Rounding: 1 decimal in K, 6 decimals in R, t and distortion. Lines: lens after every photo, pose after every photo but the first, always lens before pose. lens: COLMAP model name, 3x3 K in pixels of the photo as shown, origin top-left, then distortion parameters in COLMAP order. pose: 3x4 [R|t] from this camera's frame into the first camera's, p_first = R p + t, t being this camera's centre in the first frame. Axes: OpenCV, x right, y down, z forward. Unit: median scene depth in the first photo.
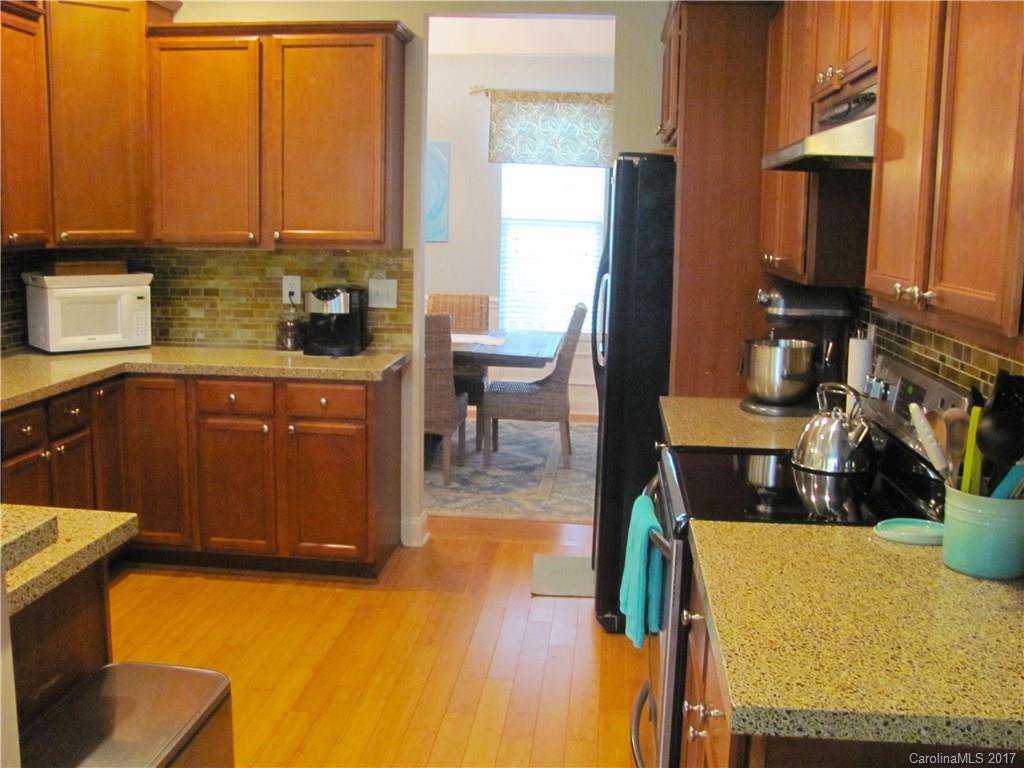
lens RADIAL K [[1097.7, 0, 518.4], [0, 1097.7, 385.7], [0, 0, 1]] dist [-0.206643, 0.311770]
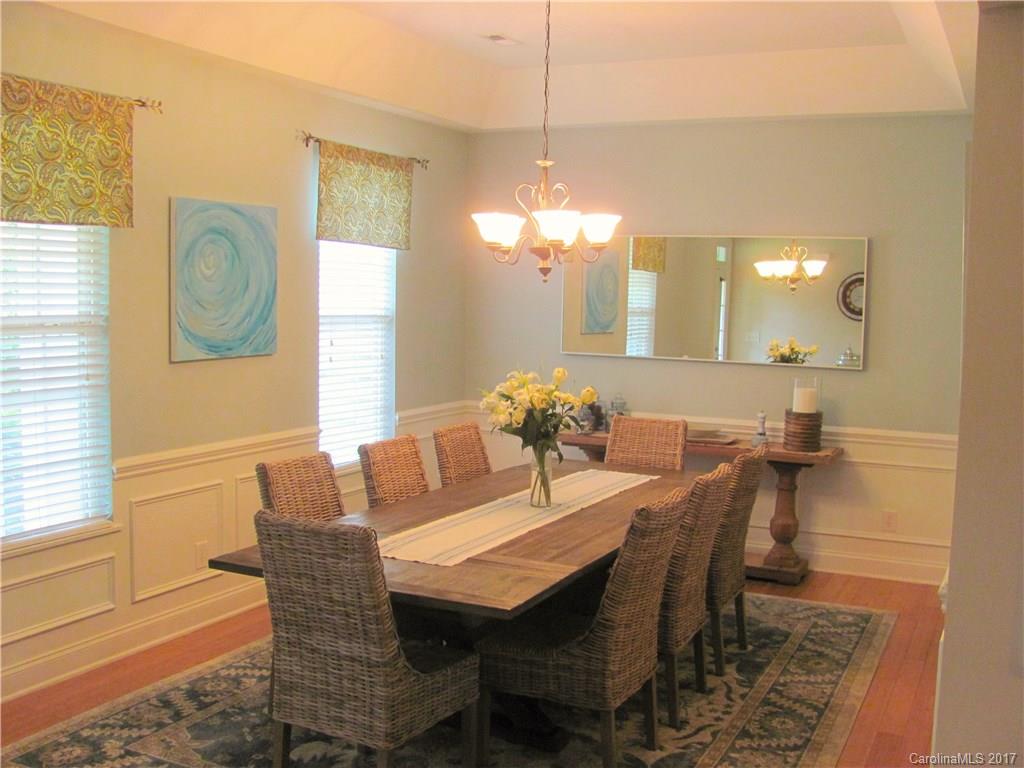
lens RADIAL K [[1097.7, 0, 518.4], [0, 1097.7, 385.7], [0, 0, 1]] dist [-0.206643, 0.311770]
pose [[0.347047, -0.098753, 0.932634, -1.132128], [0.129642, 0.989945, 0.056580, -0.229727], [-0.928844, 0.101273, 0.356360, 1.091095]]
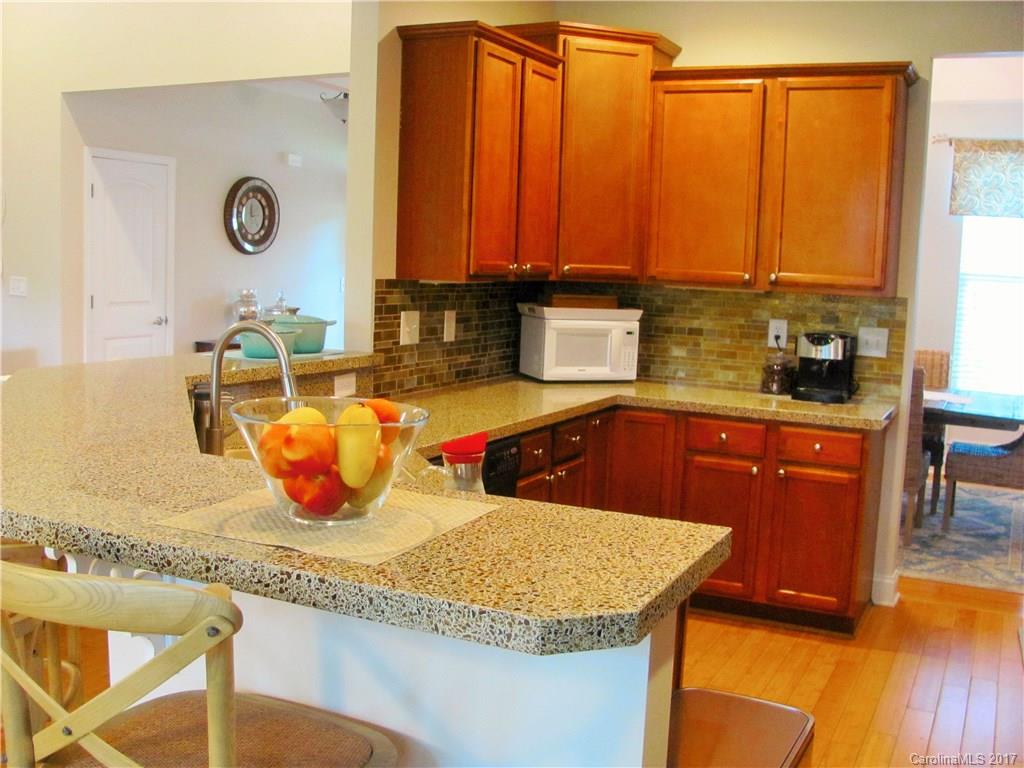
lens RADIAL K [[1097.7, 0, 518.4], [0, 1097.7, 385.7], [0, 0, 1]] dist [-0.206643, 0.311770]
pose [[0.938670, 0.058044, -0.339896, -0.095221], [-0.074611, 0.996568, -0.035865, 0.012943], [0.336648, 0.059025, 0.939779, -0.007144]]
